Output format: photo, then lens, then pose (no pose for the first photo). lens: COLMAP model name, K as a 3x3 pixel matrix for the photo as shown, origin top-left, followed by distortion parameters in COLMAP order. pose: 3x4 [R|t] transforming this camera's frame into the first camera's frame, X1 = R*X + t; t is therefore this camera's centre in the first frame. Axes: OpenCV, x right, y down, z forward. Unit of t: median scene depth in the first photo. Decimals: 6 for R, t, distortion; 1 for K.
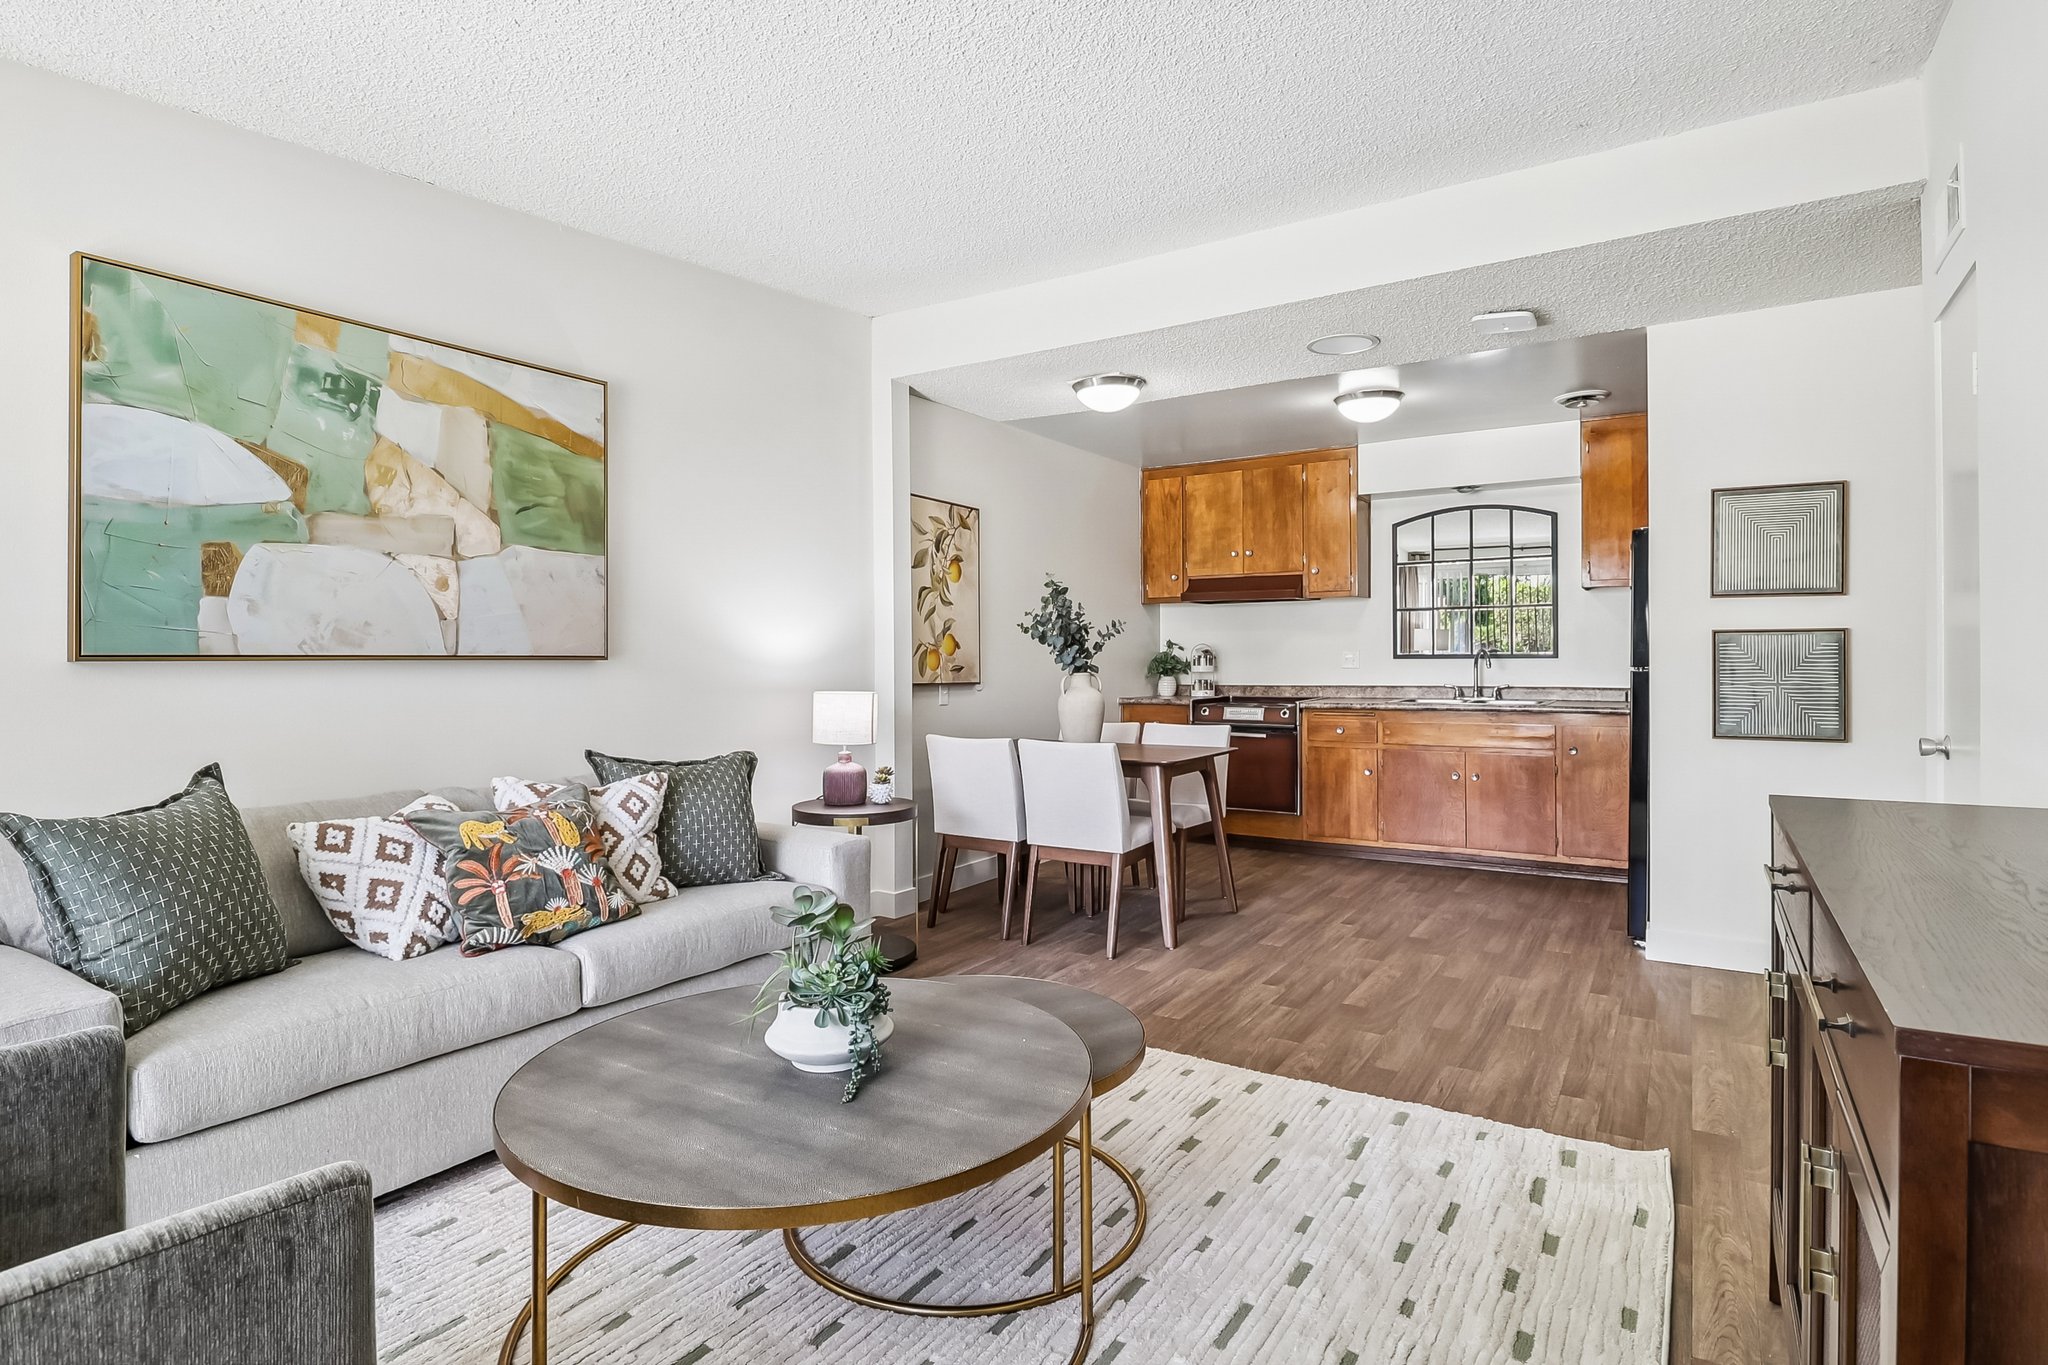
lens RADIAL K [[1050.4, 0, 1024.9], [0, 1050.4, 655.9], [0, 0, 1]] dist [0.007377, -0.016283]
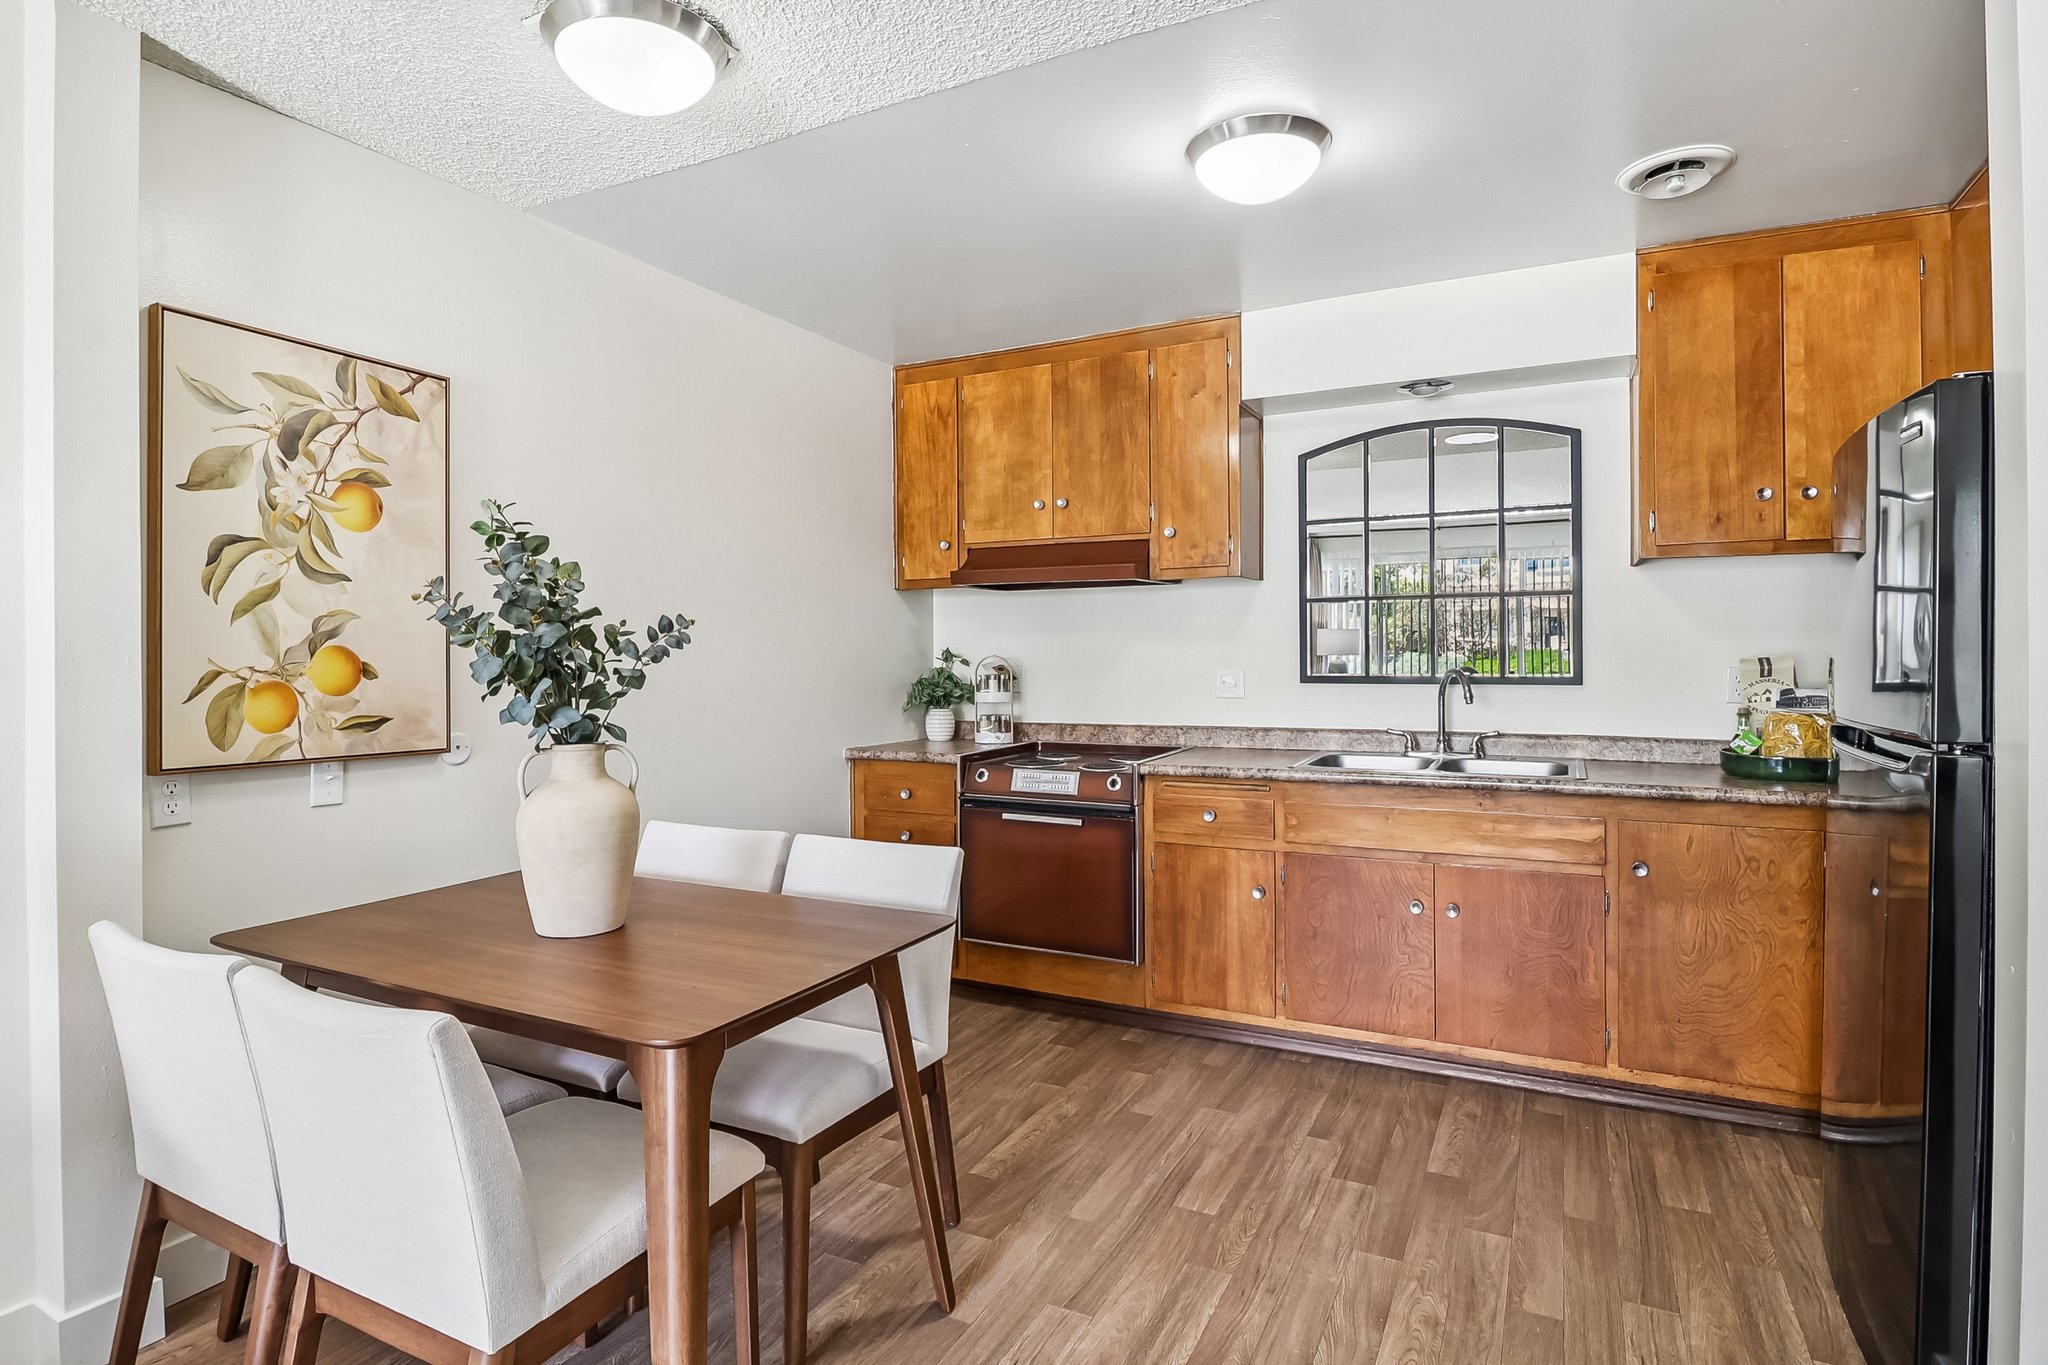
lens RADIAL K [[1050.4, 0, 1024.9], [0, 1050.4, 655.9], [0, 0, 1]] dist [0.007377, -0.016283]
pose [[0.995659, -0.001059, 0.093069, 0.150654], [0.000769, 0.999995, 0.003158, -0.015381], [-0.093072, -0.003073, 0.995655, 0.454178]]
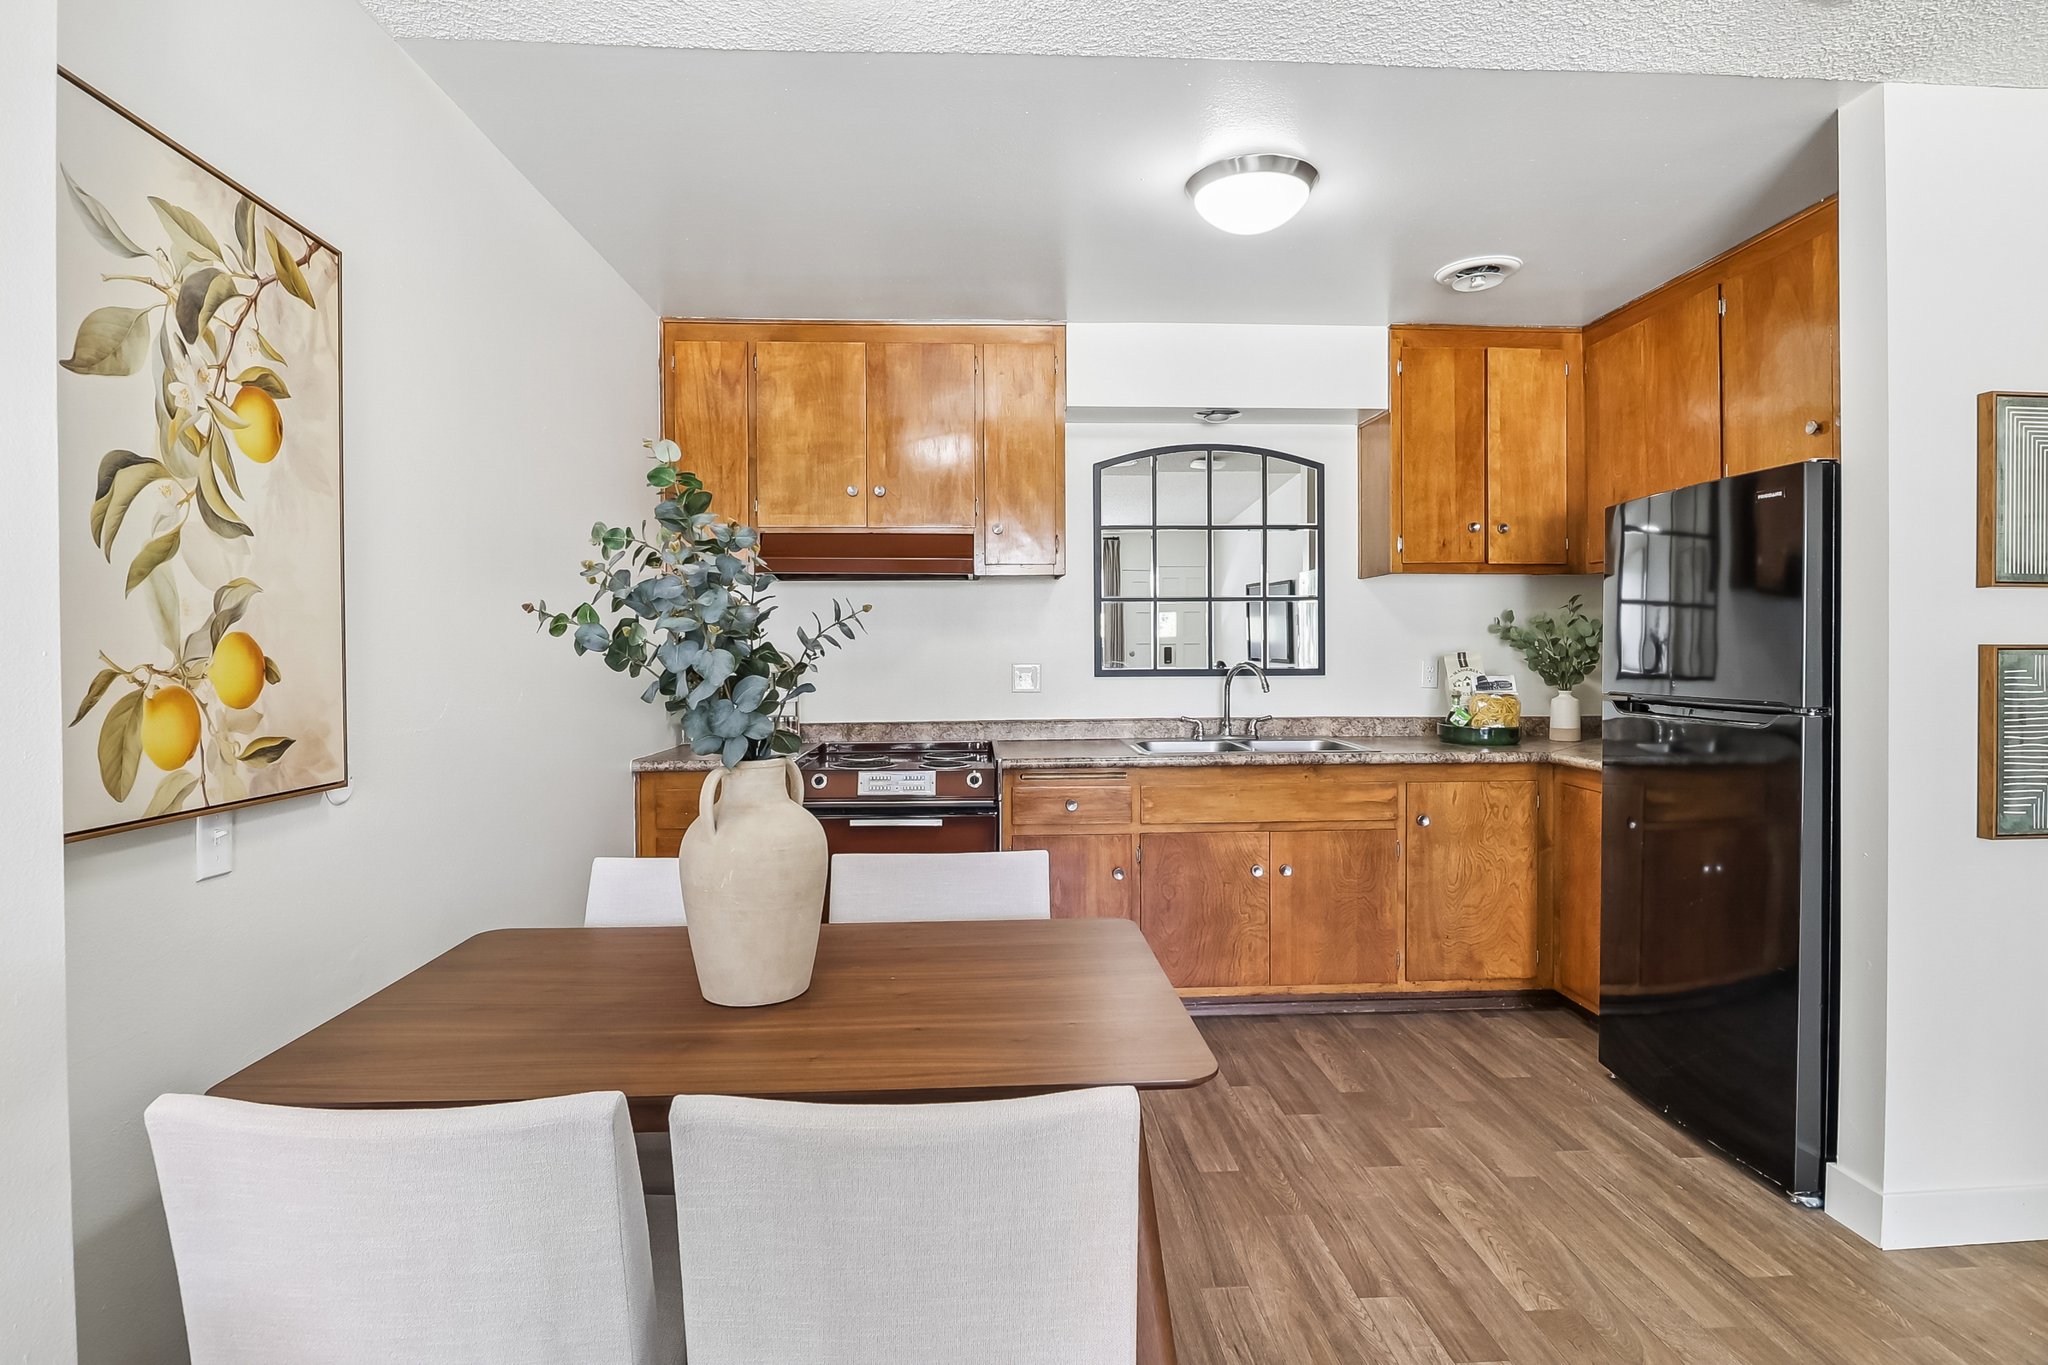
lens RADIAL K [[1050.4, 0, 1024.9], [0, 1050.4, 655.9], [0, 0, 1]] dist [0.007377, -0.016283]
pose [[0.815580, -0.002763, 0.578638, -0.053039], [-0.000241, 0.999987, 0.005114, -0.013808], [-0.578645, -0.004310, 0.815568, 0.543133]]
